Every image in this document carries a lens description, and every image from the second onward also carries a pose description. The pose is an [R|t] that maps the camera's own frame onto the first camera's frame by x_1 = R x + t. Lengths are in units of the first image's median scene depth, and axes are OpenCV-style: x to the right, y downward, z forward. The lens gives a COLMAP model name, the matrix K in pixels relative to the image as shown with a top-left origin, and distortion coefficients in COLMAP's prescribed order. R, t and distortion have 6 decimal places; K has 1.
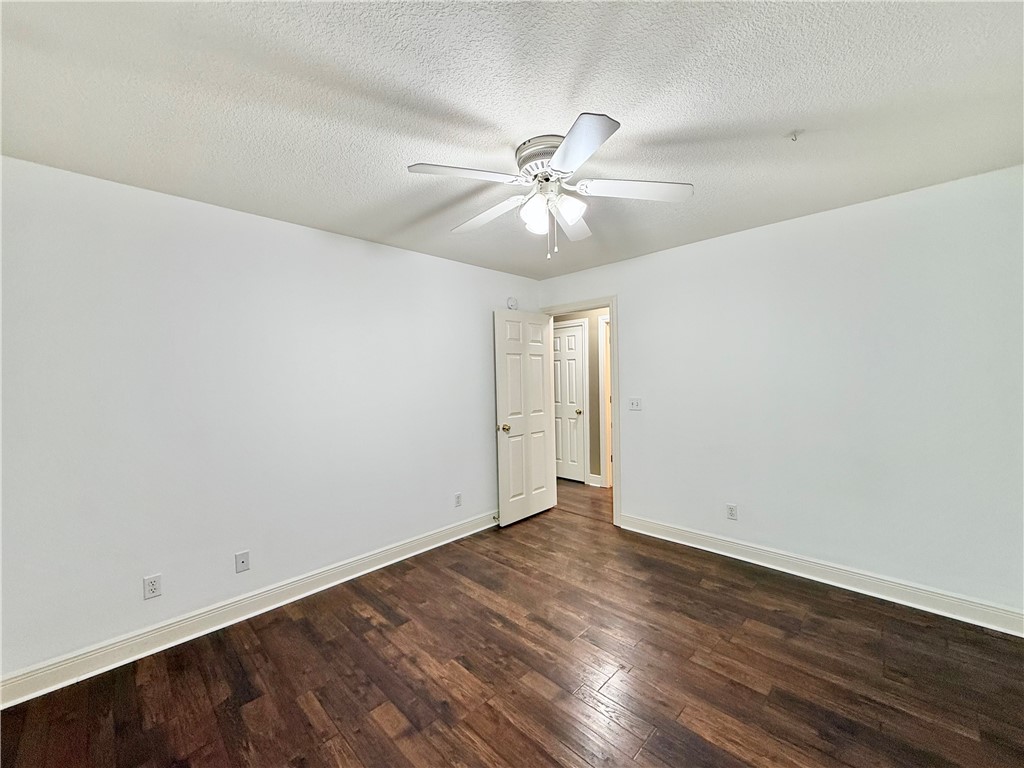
lens RADIAL K [[407.4, 0, 512.7], [0, 407.4, 384.4], [0, 0, 1]] dist [-0.000839, 0.000006]
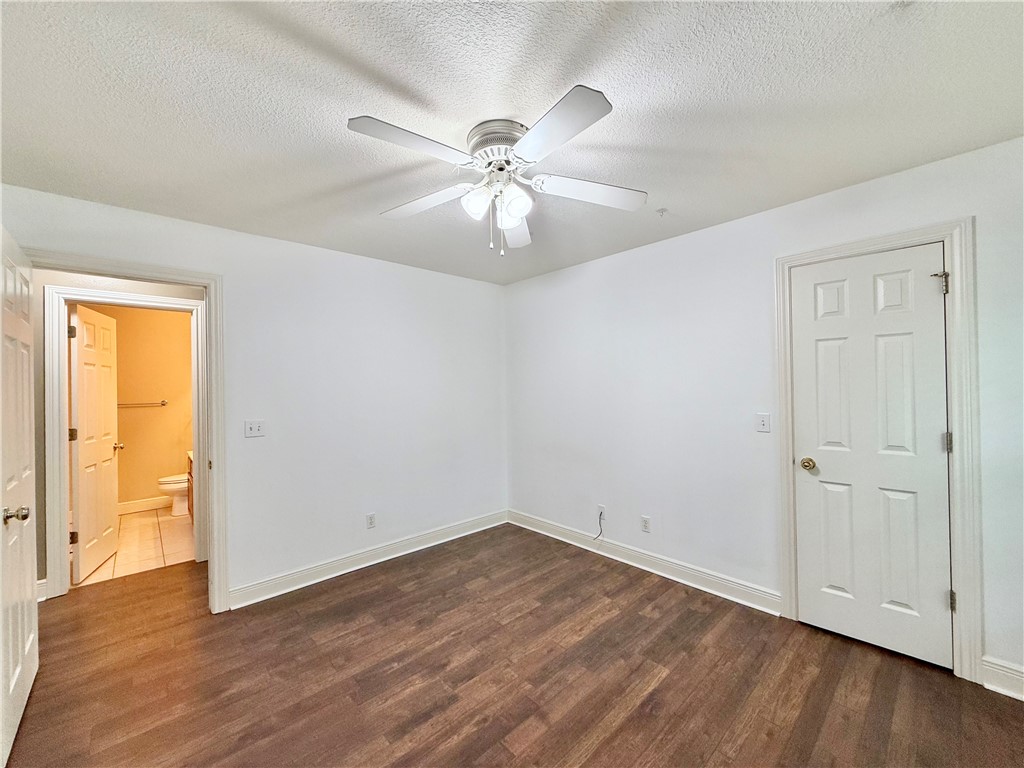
lens RADIAL K [[407.4, 0, 512.7], [0, 407.4, 384.4], [0, 0, 1]] dist [-0.000839, 0.000006]
pose [[0.047186, 0.025411, 0.998563, -0.655115], [0.033547, 0.999072, -0.027009, 0.005300], [-0.998323, 0.034773, 0.046290, 0.760287]]
